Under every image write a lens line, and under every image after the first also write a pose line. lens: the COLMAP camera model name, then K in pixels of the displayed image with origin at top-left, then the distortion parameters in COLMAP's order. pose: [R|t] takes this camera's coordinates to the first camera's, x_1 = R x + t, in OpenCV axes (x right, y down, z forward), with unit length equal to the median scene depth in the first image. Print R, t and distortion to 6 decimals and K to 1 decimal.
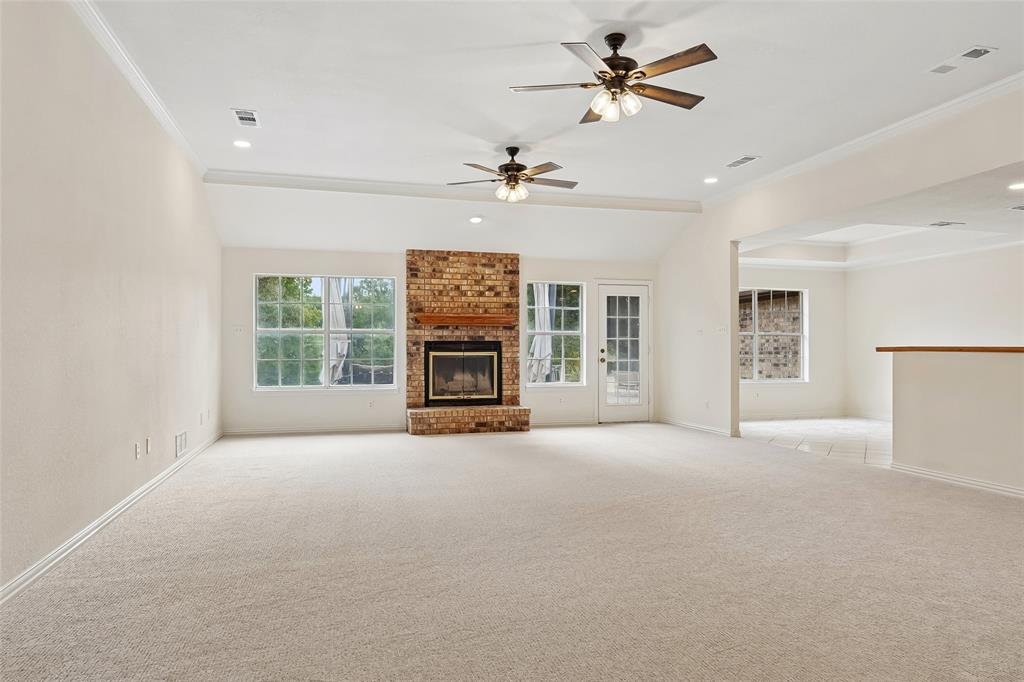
lens RADIAL K [[655.4, 0, 505.6], [0, 655.4, 354.7], [0, 0, 1]] dist [-0.018550, -0.001916]
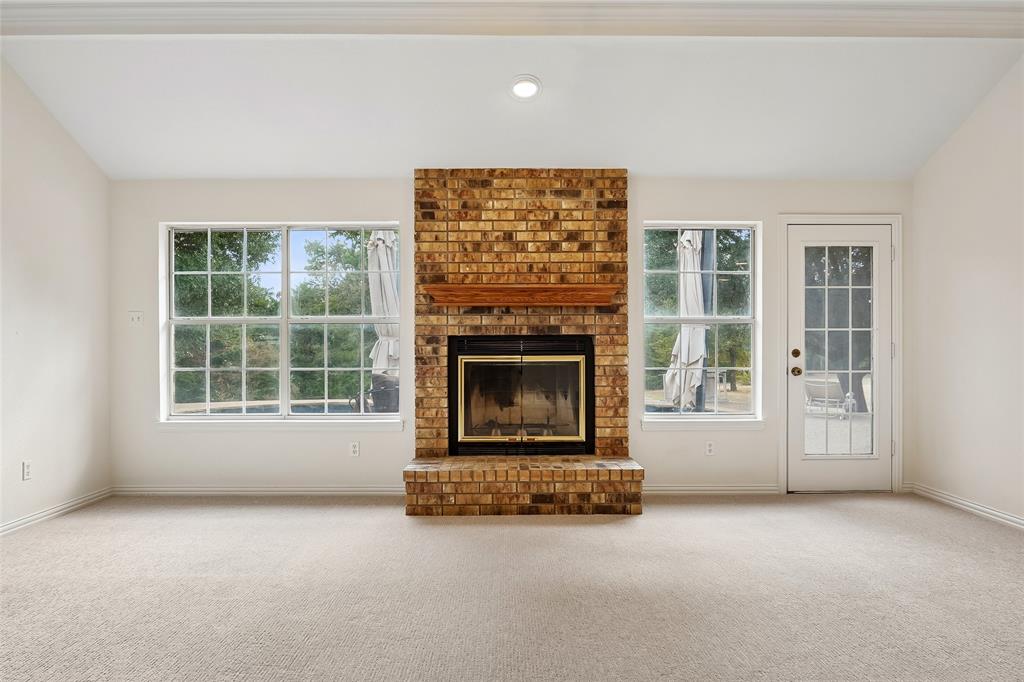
lens RADIAL K [[655.4, 0, 505.6], [0, 655.4, 354.7], [0, 0, 1]] dist [-0.018550, -0.001916]
pose [[0.968315, 0.000227, -0.249733, 0.058711], [0.000444, 0.999996, 0.002630, -0.006353], [0.249733, -0.002657, 0.968311, 0.476538]]
